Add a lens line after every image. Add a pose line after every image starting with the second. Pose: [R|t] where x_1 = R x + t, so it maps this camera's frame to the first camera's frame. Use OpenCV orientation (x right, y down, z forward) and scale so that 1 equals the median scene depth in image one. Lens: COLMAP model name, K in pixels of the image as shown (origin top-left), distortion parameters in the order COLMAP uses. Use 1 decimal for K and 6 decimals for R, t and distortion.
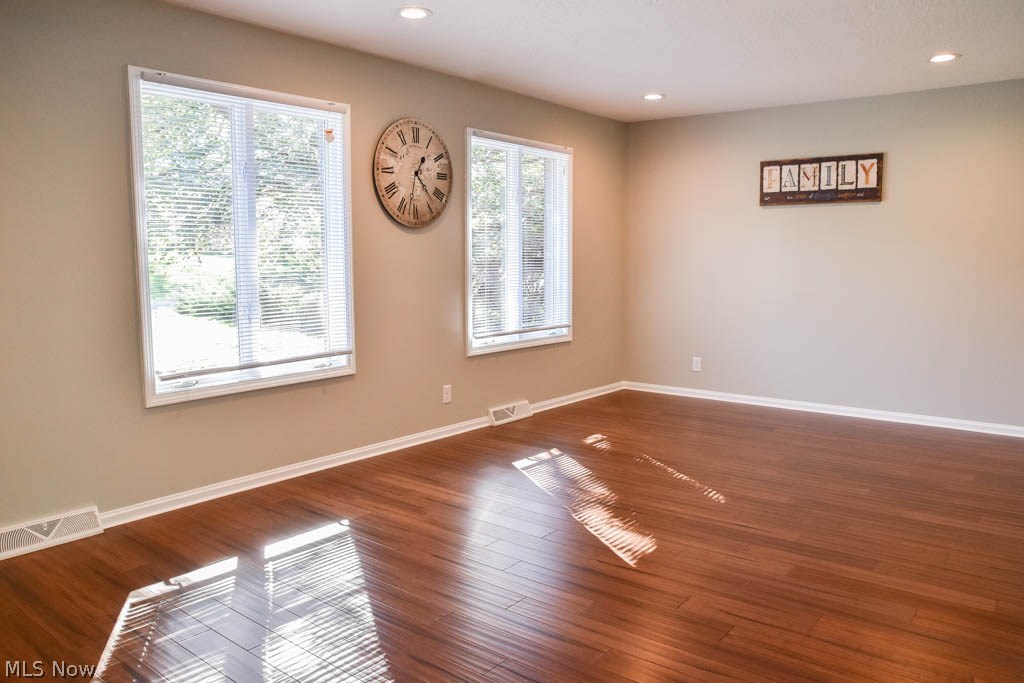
lens RADIAL K [[761.5, 0, 512.0], [0, 761.5, 341.5], [0, 0, 1]] dist [-0.128539, 0.109266]
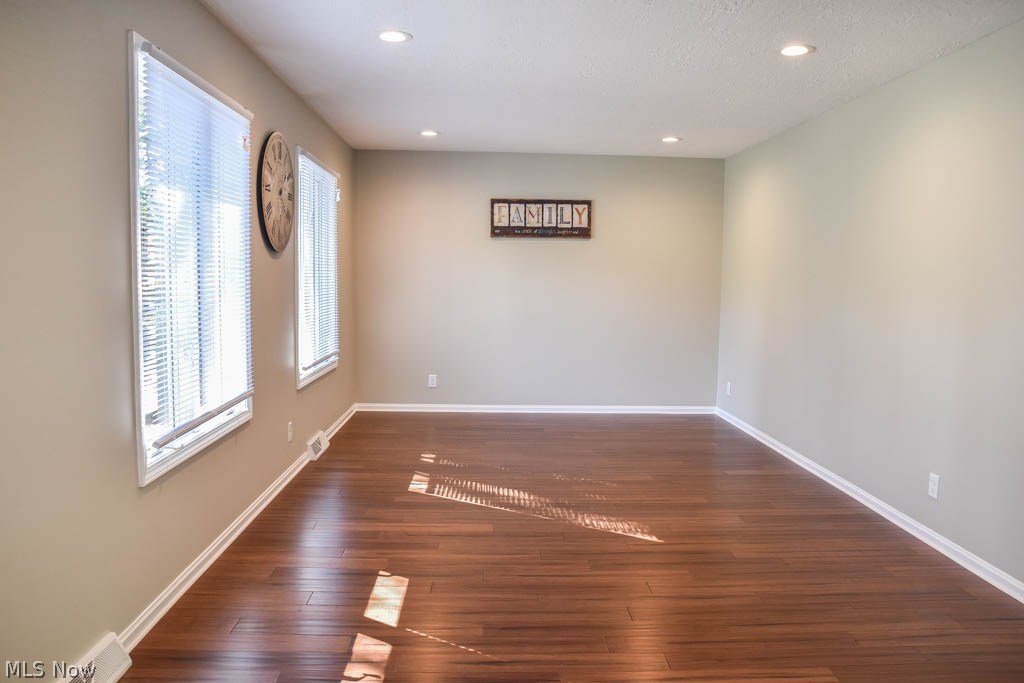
lens RADIAL K [[761.5, 0, 512.0], [0, 761.5, 341.5], [0, 0, 1]] dist [-0.128539, 0.109266]
pose [[0.755750, -0.043837, 0.653391, -0.435121], [0.057883, 0.998323, 0.000028, -0.022393], [-0.652297, 0.037799, 0.757020, 0.117405]]
